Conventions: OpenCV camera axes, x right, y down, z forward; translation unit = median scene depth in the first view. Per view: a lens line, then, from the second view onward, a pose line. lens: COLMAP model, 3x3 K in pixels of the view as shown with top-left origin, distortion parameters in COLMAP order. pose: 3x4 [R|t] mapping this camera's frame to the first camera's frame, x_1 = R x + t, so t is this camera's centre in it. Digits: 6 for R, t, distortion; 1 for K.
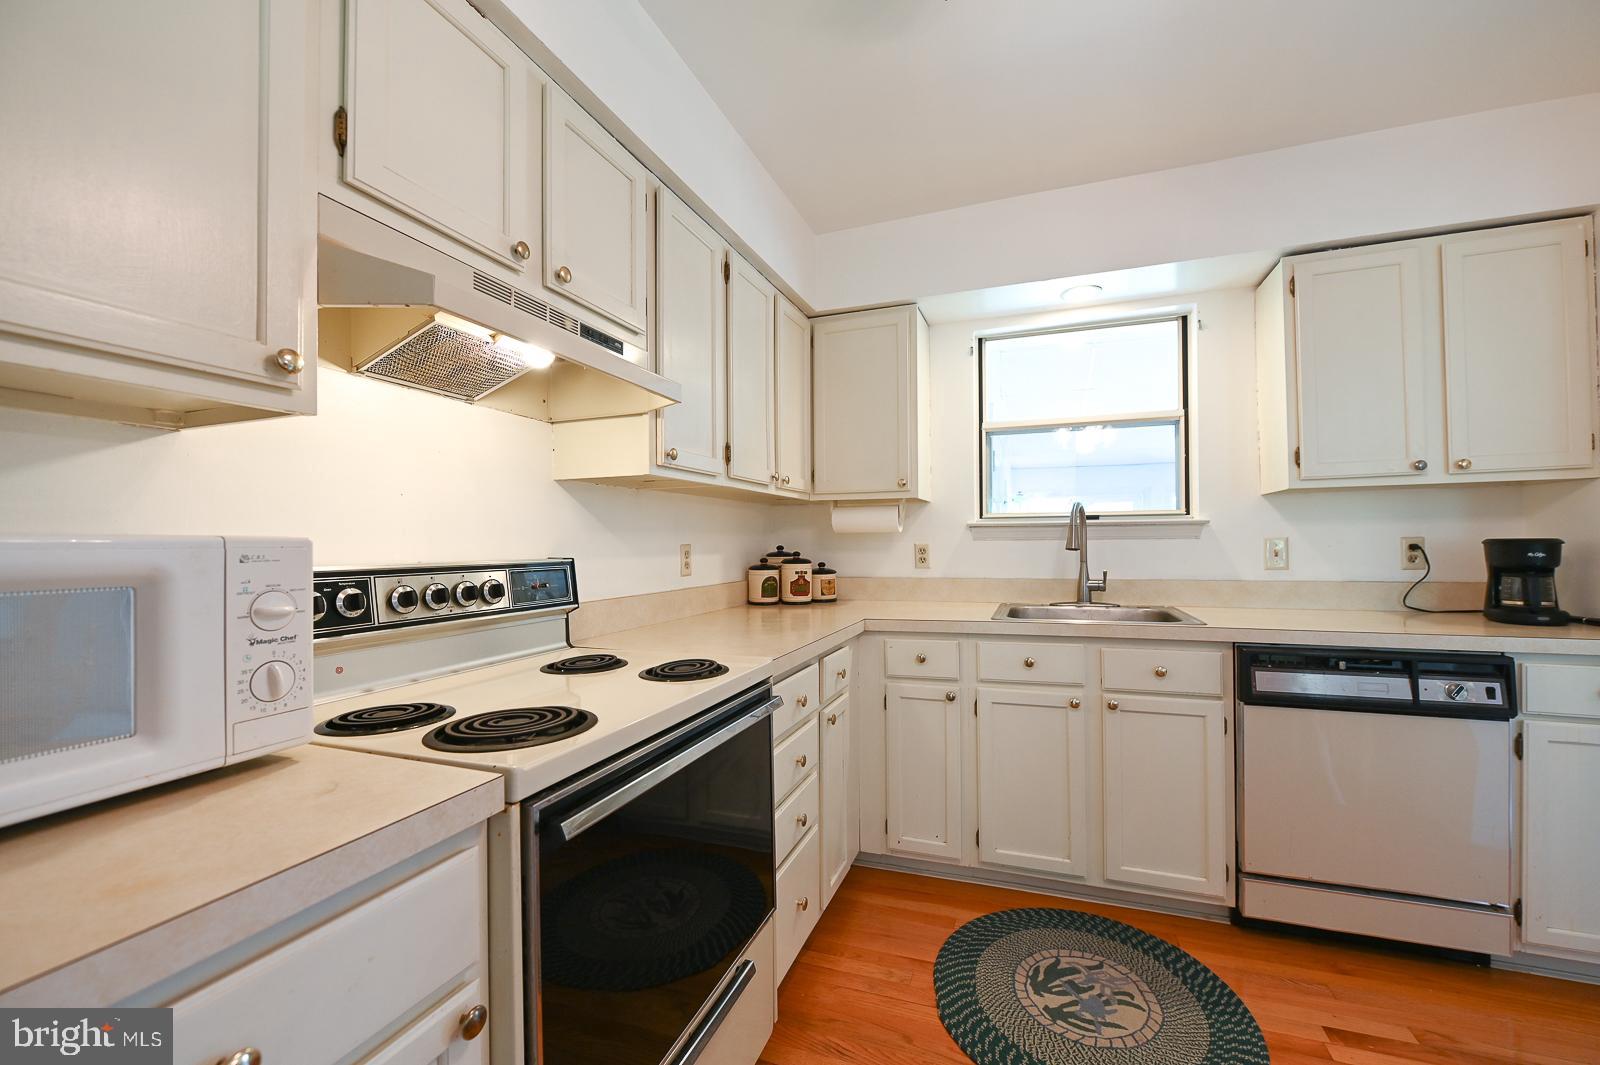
lens RADIAL K [[639.4, 0, 800.0], [0, 639.4, 532.5], [0, 0, 1]] dist [-0.001243, -0.000124]
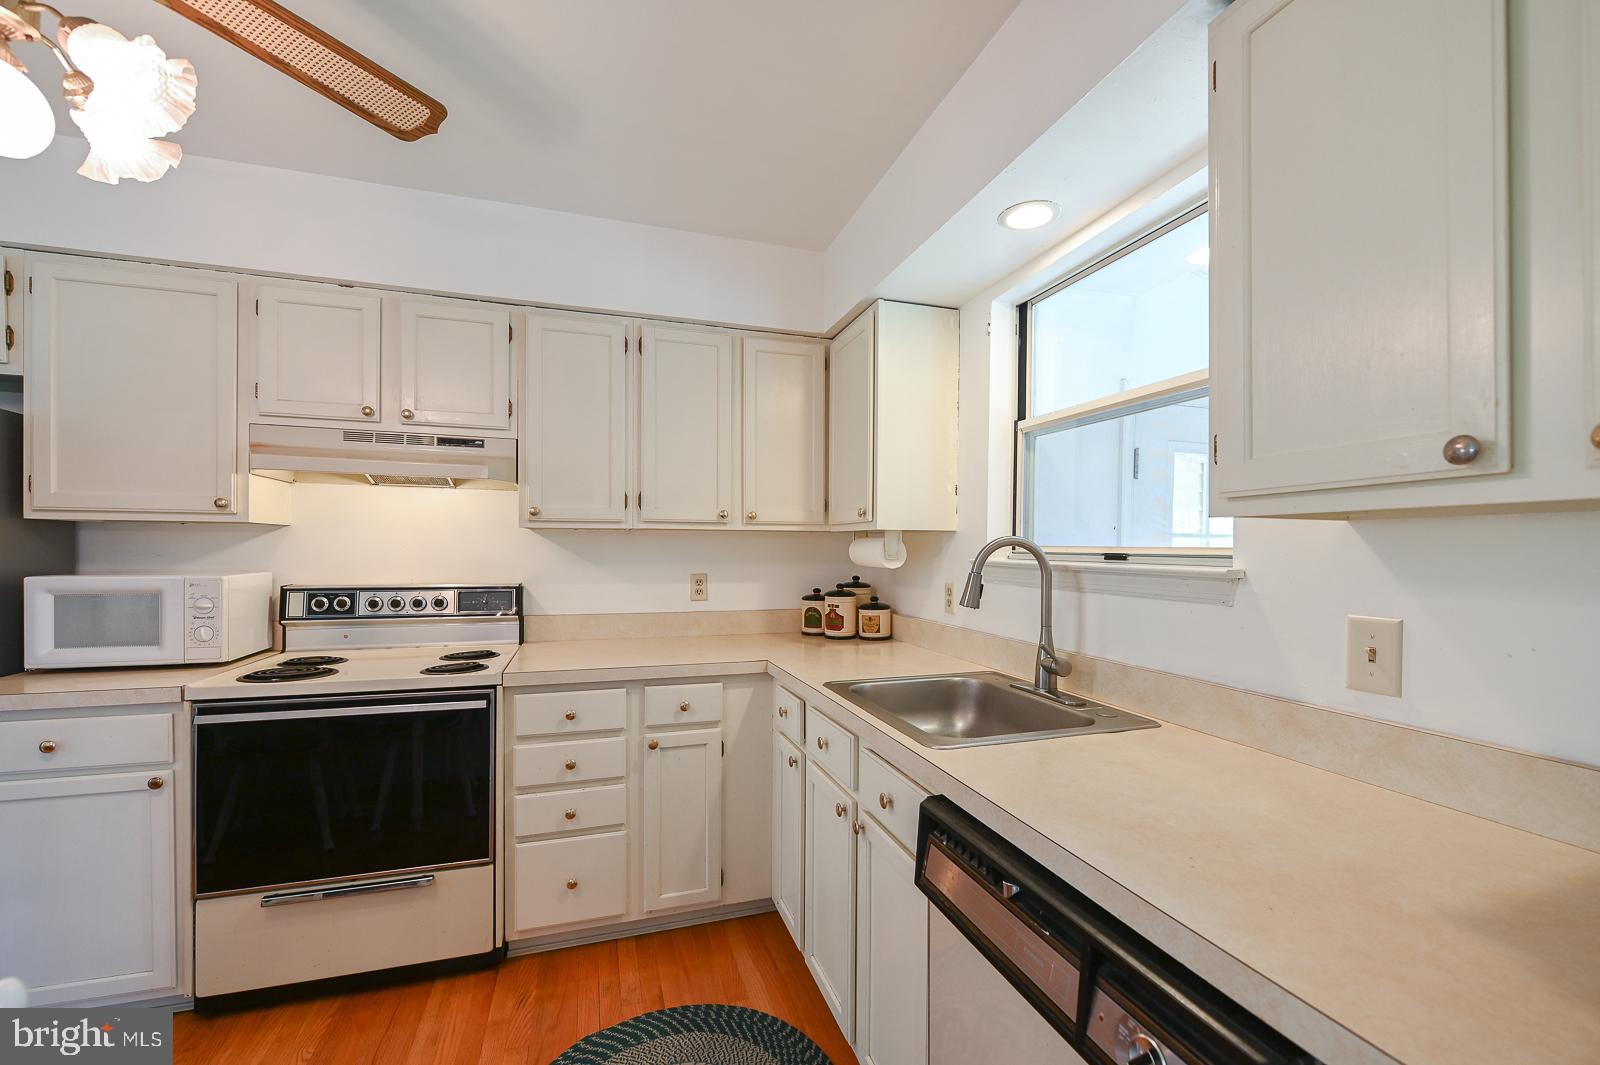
lens RADIAL K [[653.6, 0, 807.4], [0, 653.6, 547.0], [0, 0, 1]] dist [-0.001551, -0.000252]
pose [[0.616958, 0.014119, -0.786870, 0.829692], [0.000348, 0.999834, 0.018213, -0.048436], [0.786996, -0.011510, 0.616850, 0.403950]]
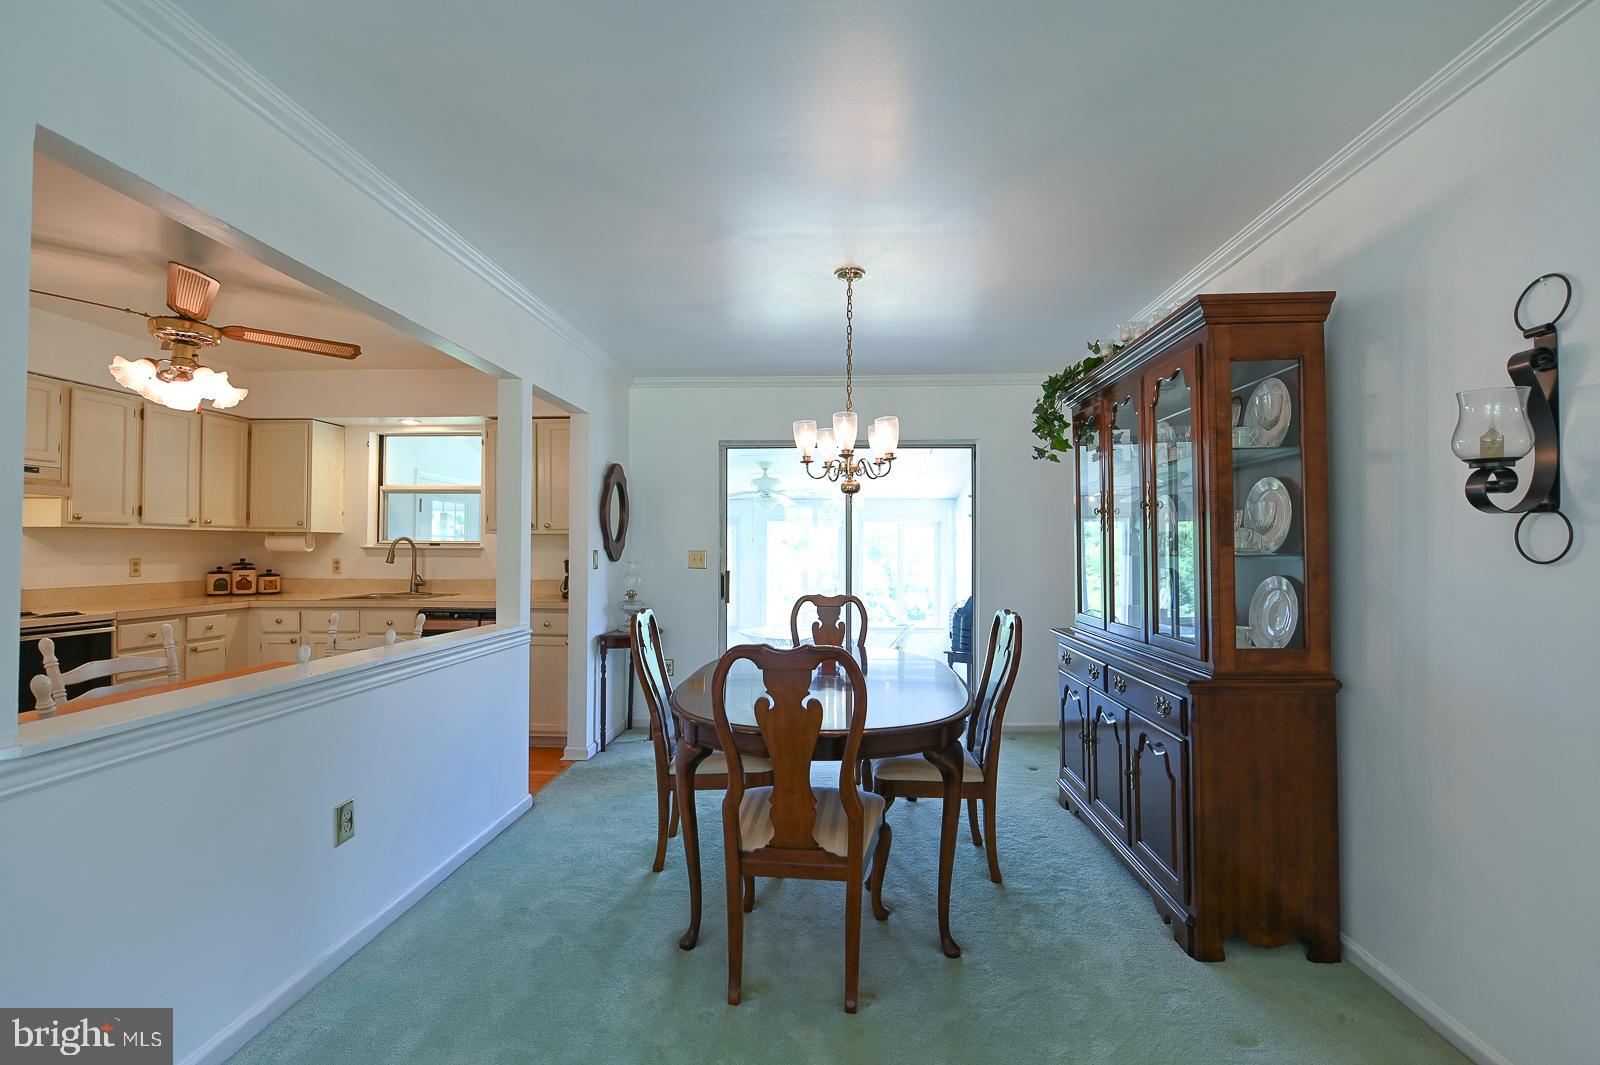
lens RADIAL K [[708.7, 0, 800.2], [0, 708.7, 539.1], [0, 0, 1]] dist [-0.000541, -0.000271]
pose [[0.958332, 0.016356, 0.285190, 0.928747], [-0.017369, 0.999849, 0.001023, -0.062185], [-0.285130, -0.005934, 0.958471, -1.242324]]
